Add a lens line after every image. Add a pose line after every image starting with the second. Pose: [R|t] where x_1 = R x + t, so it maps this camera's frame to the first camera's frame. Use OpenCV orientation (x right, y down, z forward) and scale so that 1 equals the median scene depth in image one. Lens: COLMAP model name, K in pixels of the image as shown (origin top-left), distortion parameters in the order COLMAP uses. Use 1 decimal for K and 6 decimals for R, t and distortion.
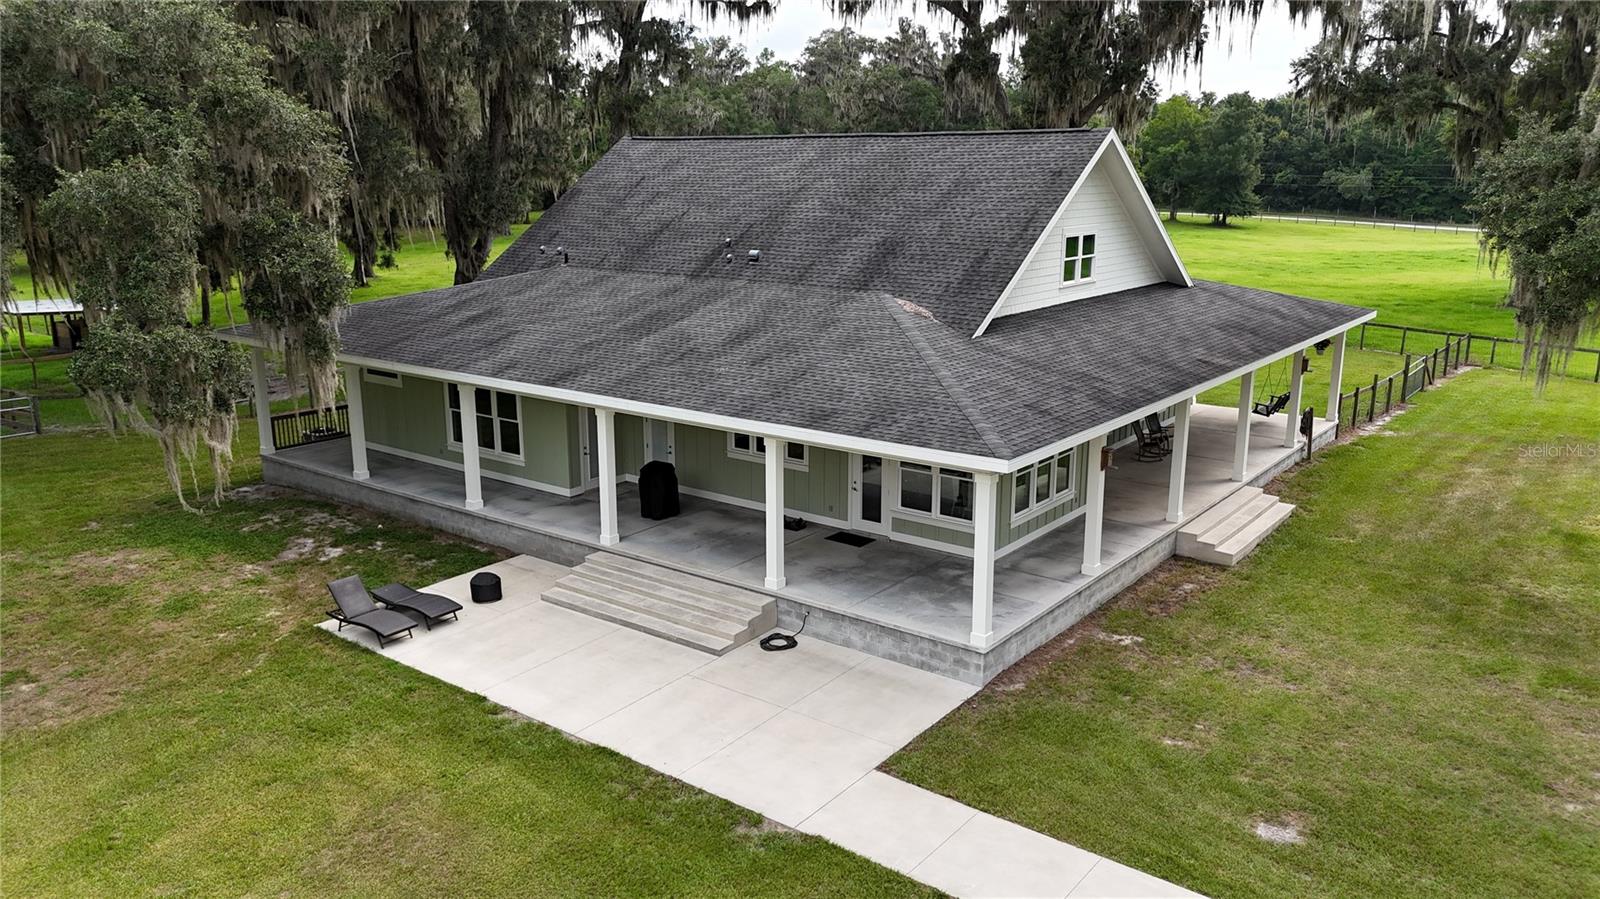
lens RADIAL K [[1178.6, 0, 800.0], [0, 1178.6, 449.5], [0, 0, 1]] dist [0.076790, -0.072061]
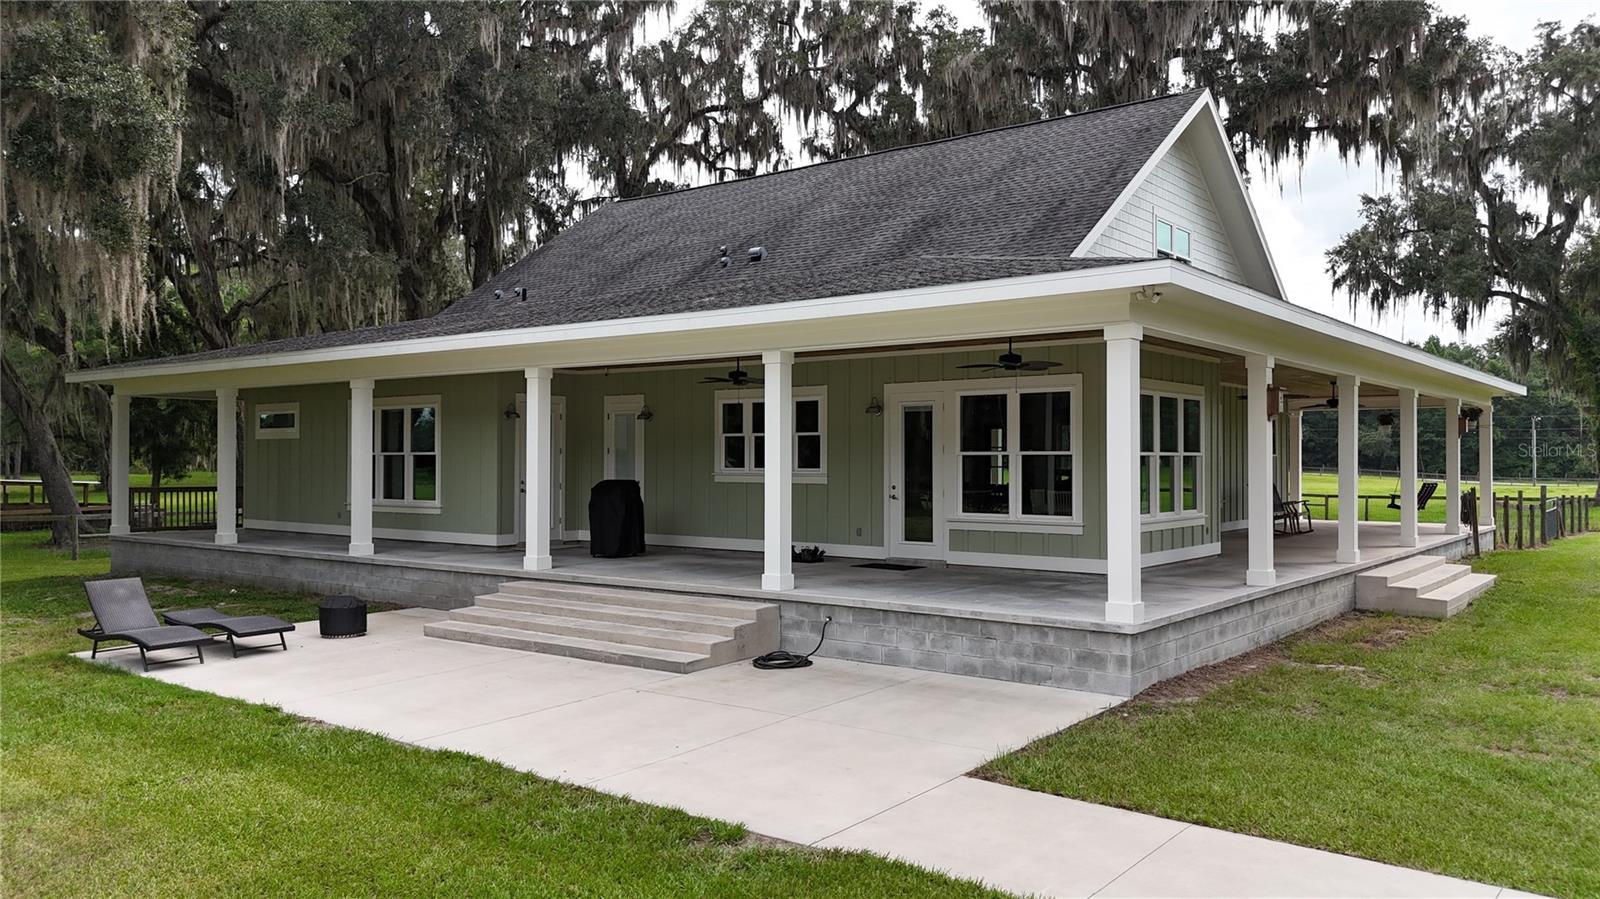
lens RADIAL K [[1178.6, 0, 800.0], [0, 1178.6, 449.5], [0, 0, 1]] dist [0.076790, -0.072061]
pose [[0.999966, 0.000873, -0.008219, -0.003323], [-0.002839, 0.970192, -0.242322, 0.177747], [0.007762, 0.242337, 0.970161, 0.317732]]
